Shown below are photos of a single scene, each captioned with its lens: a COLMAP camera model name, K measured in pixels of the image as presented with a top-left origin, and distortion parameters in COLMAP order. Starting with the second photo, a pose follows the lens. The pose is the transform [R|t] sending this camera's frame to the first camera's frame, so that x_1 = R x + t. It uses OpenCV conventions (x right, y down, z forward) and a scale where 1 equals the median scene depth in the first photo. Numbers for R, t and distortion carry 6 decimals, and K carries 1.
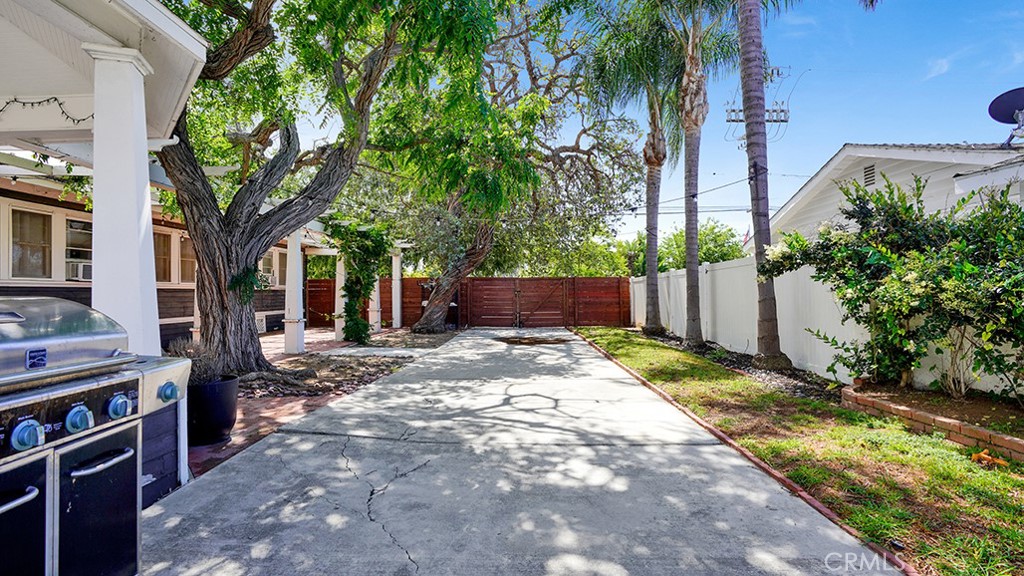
lens RADIAL K [[473.0, 0, 507.5], [0, 473.0, 290.0], [0, 0, 1]] dist [-0.064955, 0.026810]
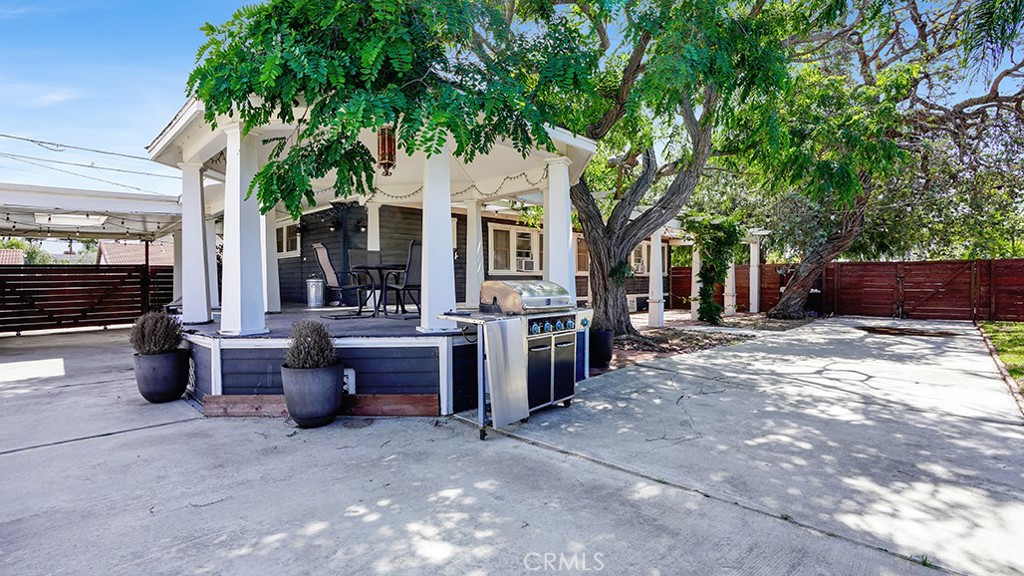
lens RADIAL K [[473.0, 0, 507.5], [0, 473.0, 290.0], [0, 0, 1]] dist [-0.064955, 0.026810]
pose [[0.728905, 0.015865, -0.684431, 0.128736], [0.004655, 0.999594, 0.028127, -0.001744], [0.684599, -0.023688, 0.728535, -0.213371]]
